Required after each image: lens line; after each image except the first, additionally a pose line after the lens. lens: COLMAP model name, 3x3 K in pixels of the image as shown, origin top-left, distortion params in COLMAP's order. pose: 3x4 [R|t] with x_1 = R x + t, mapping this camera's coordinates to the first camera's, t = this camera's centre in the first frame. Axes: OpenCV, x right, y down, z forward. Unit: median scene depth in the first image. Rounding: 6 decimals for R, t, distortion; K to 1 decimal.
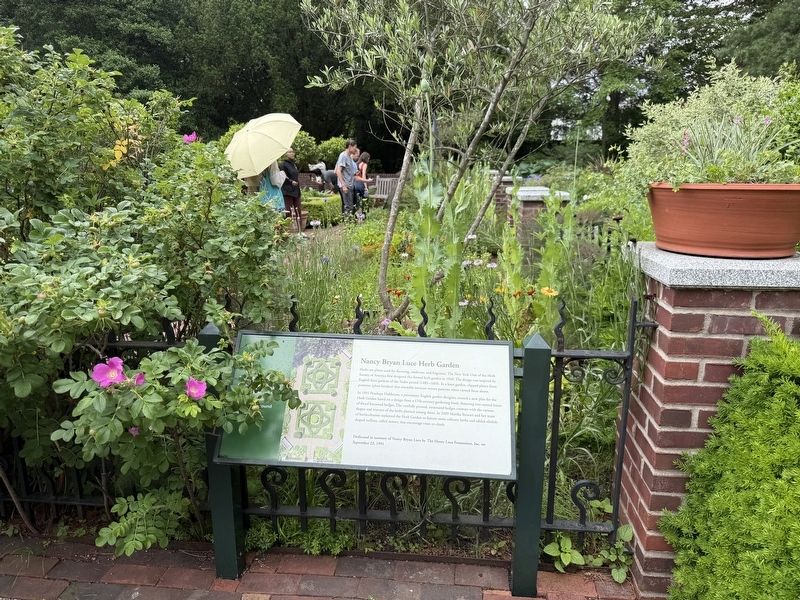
lens RADIAL K [[559.2, 0, 394.8], [0, 559.2, 301.4], [0, 0, 1]] dist [0.110509, -0.000590]
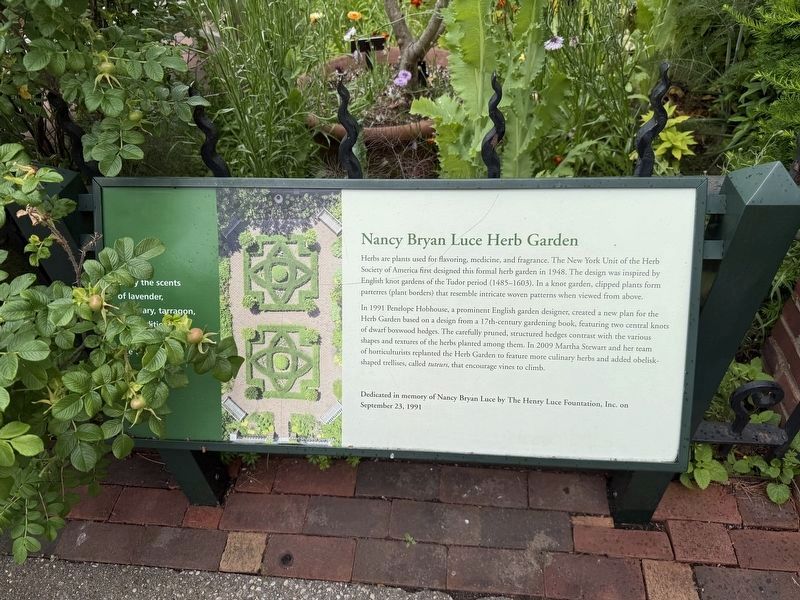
lens RADIAL K [[559.2, 0, 394.8], [0, 559.2, 301.4], [0, 0, 1]] dist [0.110509, -0.000590]
pose [[0.997737, -0.053987, -0.040075, -0.017518], [0.066828, 0.861821, 0.502790, -0.084222], [0.007393, -0.504331, 0.863479, 0.588008]]
